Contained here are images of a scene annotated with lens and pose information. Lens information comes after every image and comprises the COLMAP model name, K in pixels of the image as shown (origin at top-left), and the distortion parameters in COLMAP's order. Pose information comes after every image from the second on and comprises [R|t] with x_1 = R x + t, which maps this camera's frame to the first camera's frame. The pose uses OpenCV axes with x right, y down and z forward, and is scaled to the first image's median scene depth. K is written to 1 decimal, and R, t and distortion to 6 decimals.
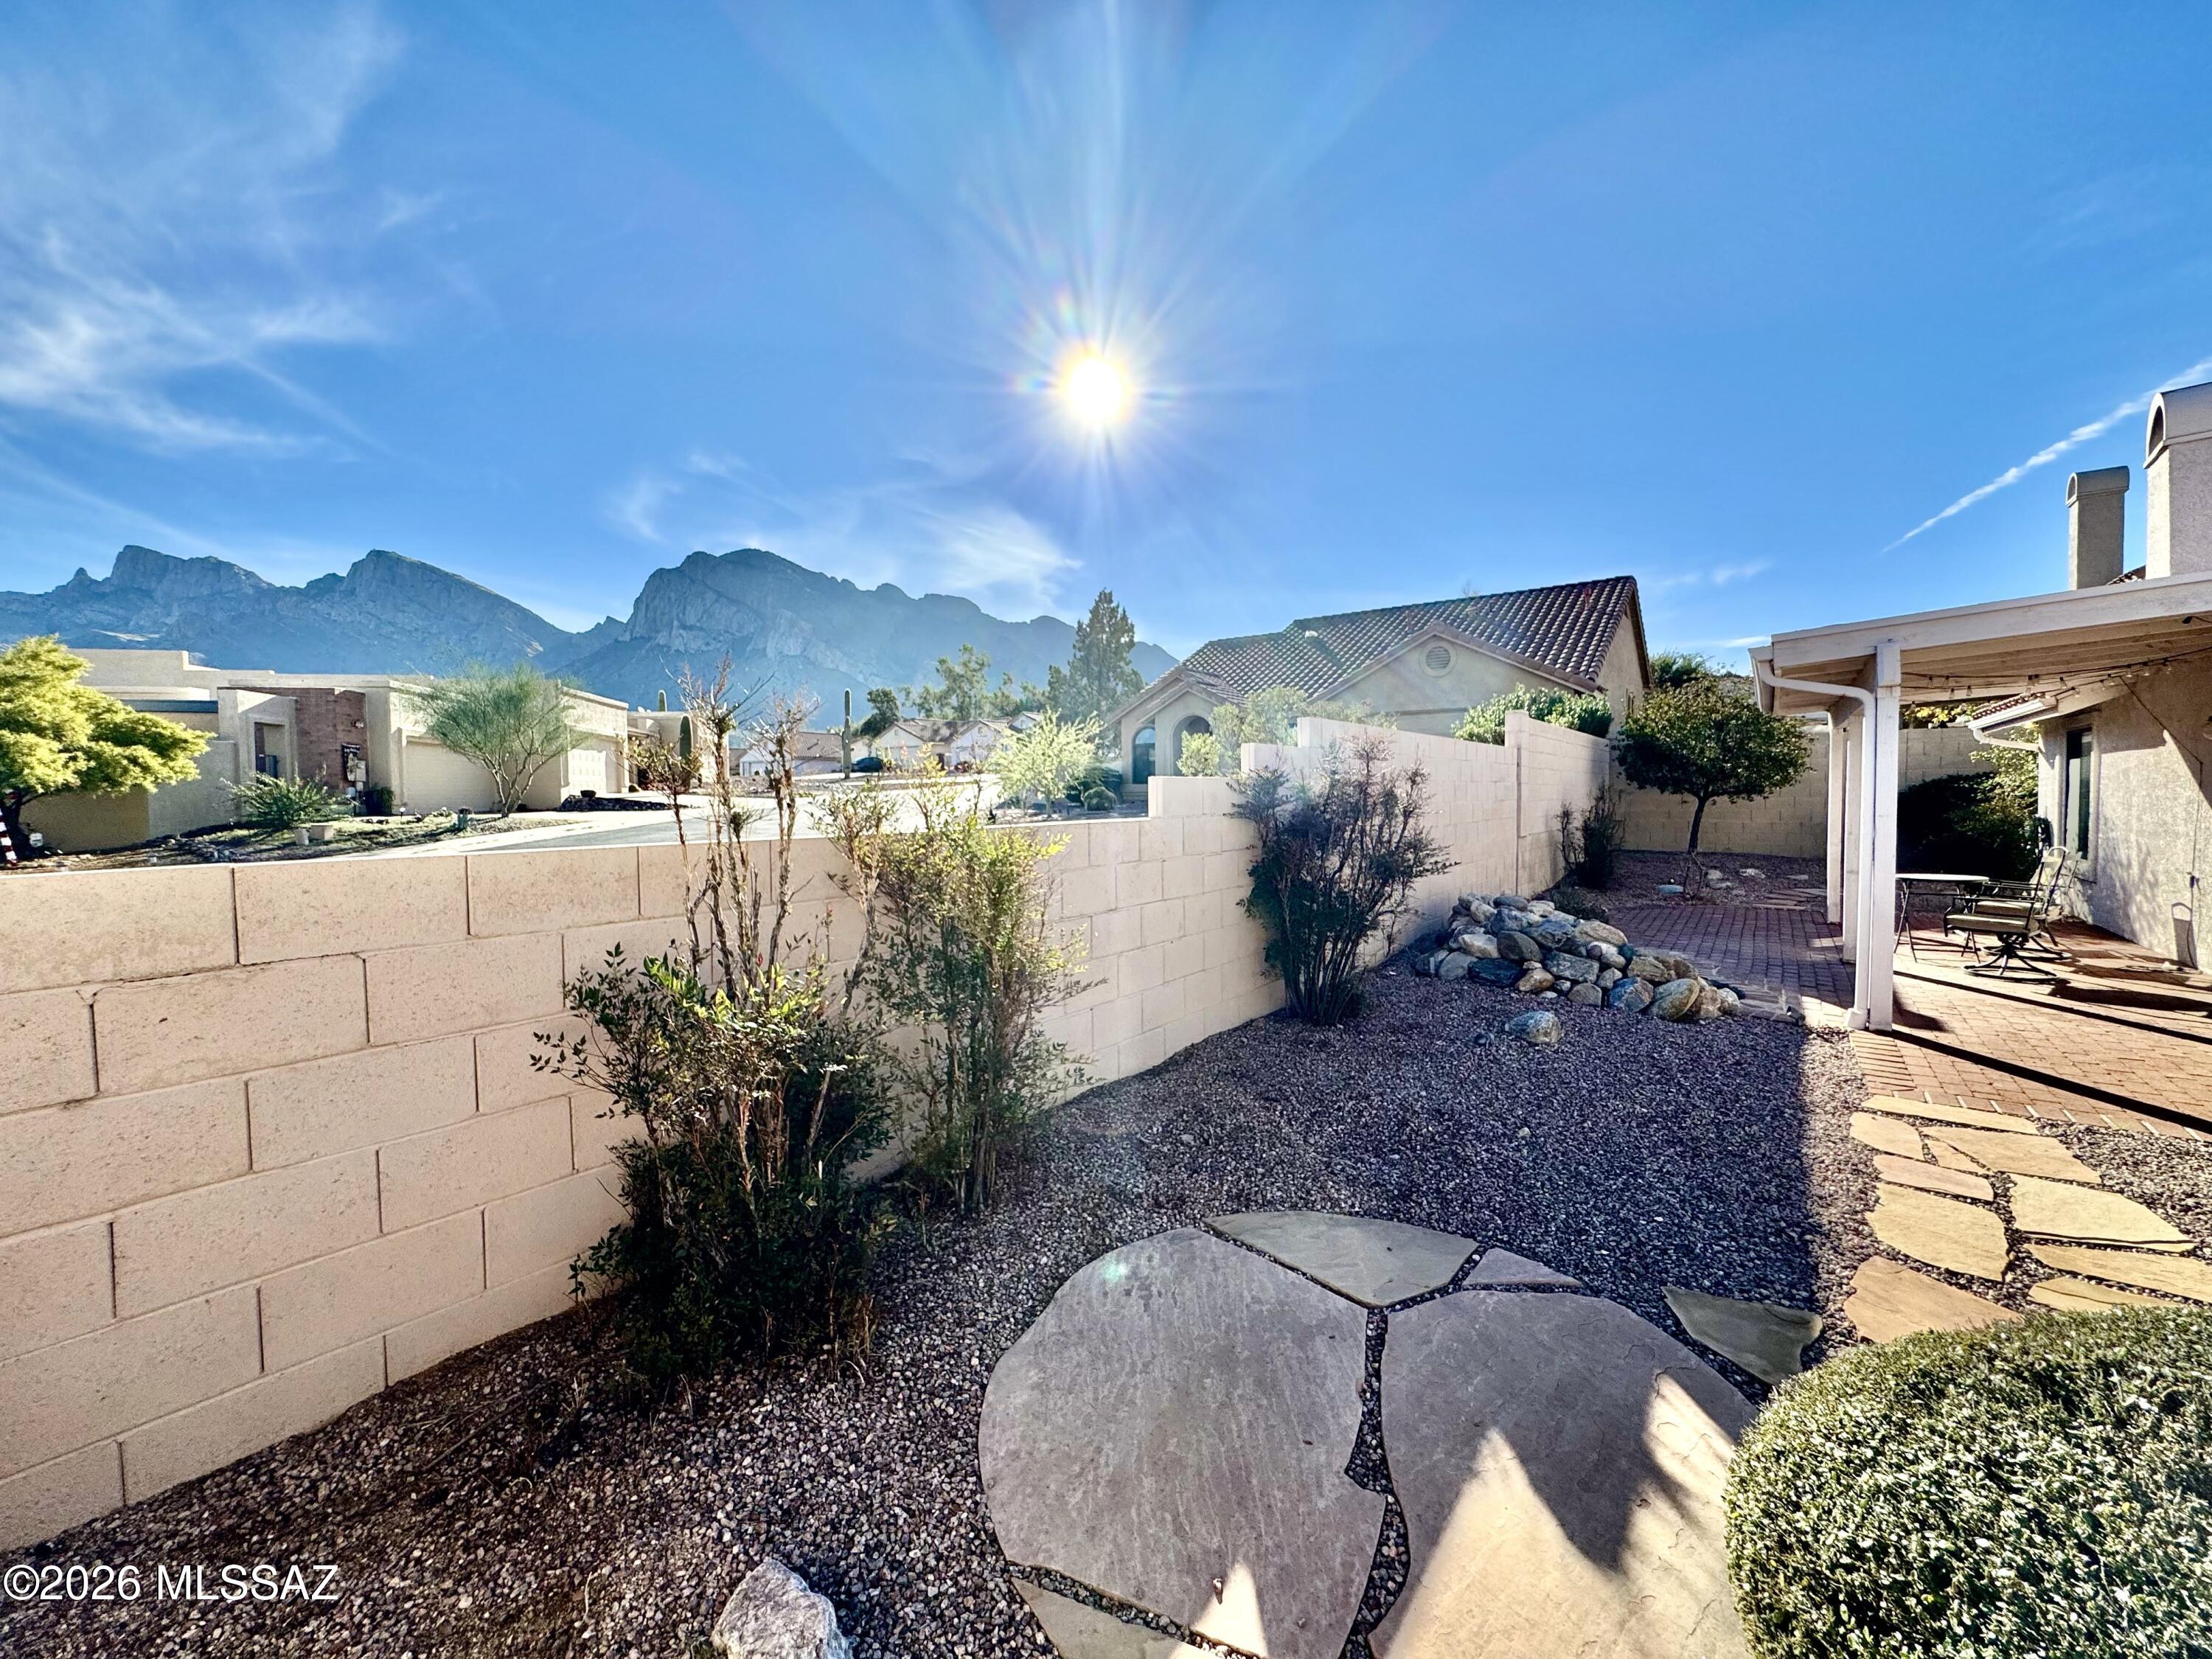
lens RADIAL K [[891.1, 0, 1102.0], [0, 891.1, 826.2], [0, 0, 1]] dist [-0.000946, 0.000565]
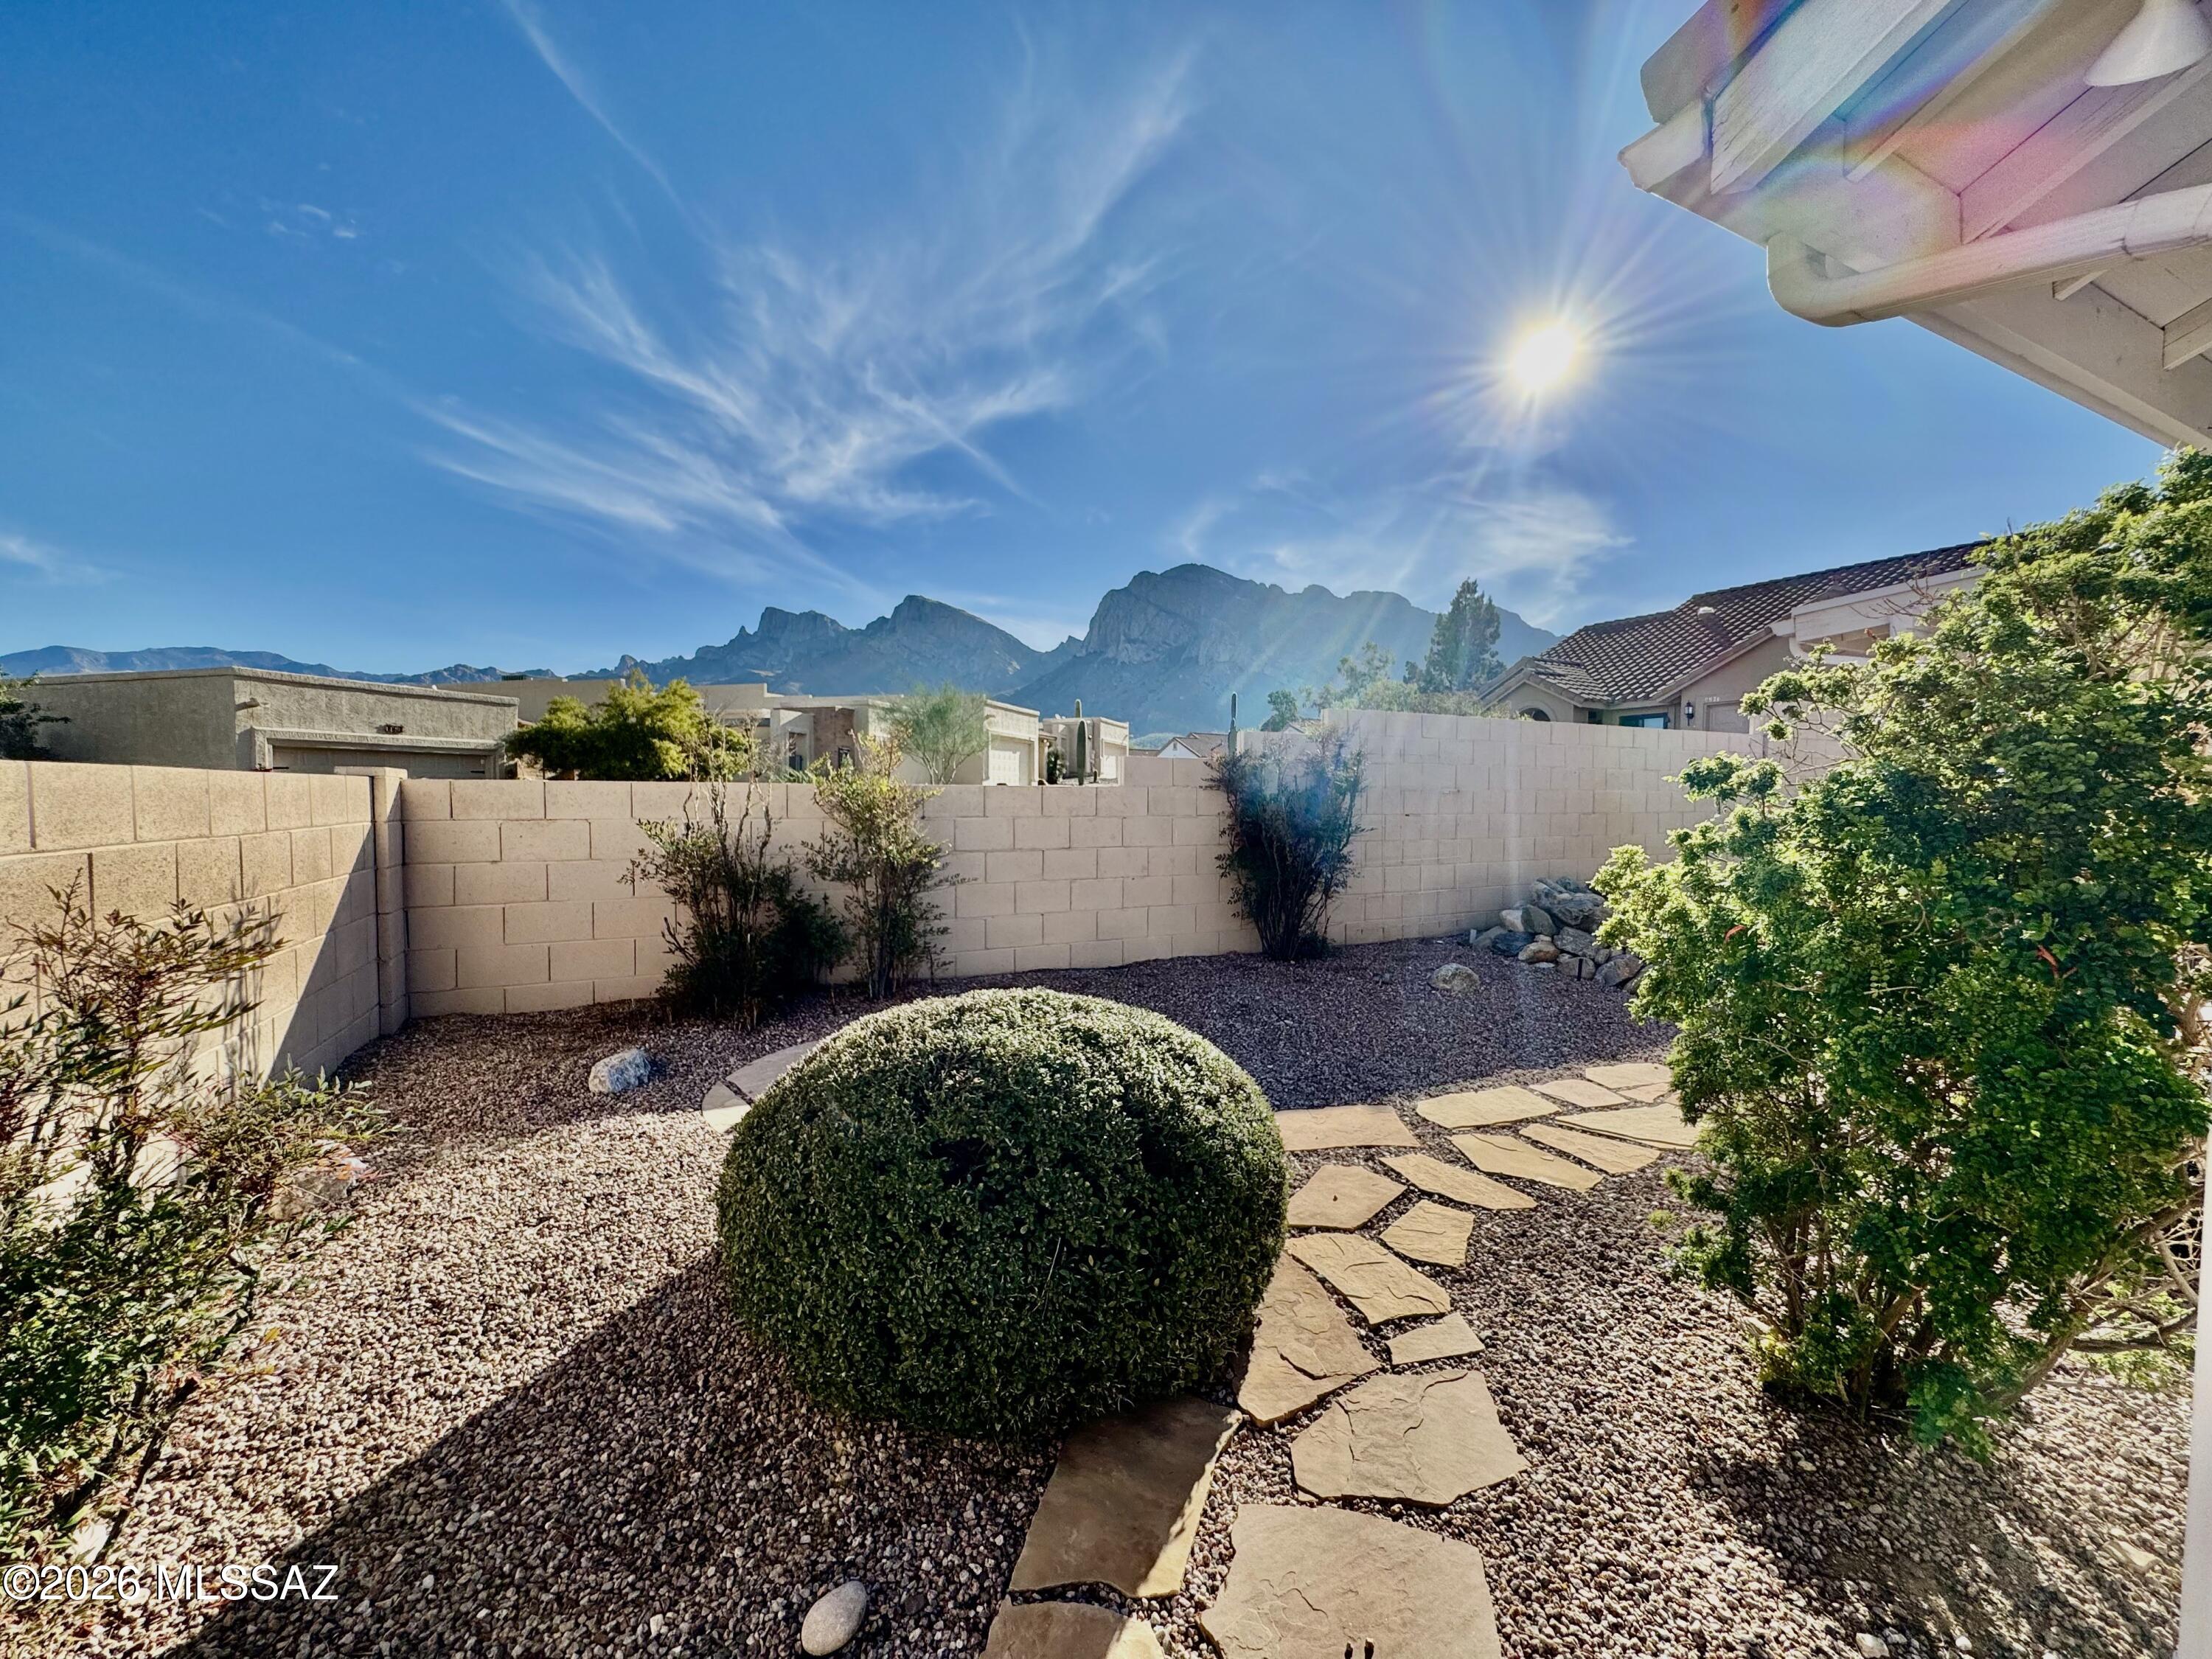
lens RADIAL K [[891.1, 0, 1100.7], [0, 891.1, 826.1], [0, 0, 1]] dist [-0.000946, 0.000565]
pose [[0.892142, 0.030620, -0.450716, 0.487628], [-0.031101, 0.999496, 0.006342, 0.033025], [0.450684, 0.008359, 0.892645, -0.172130]]
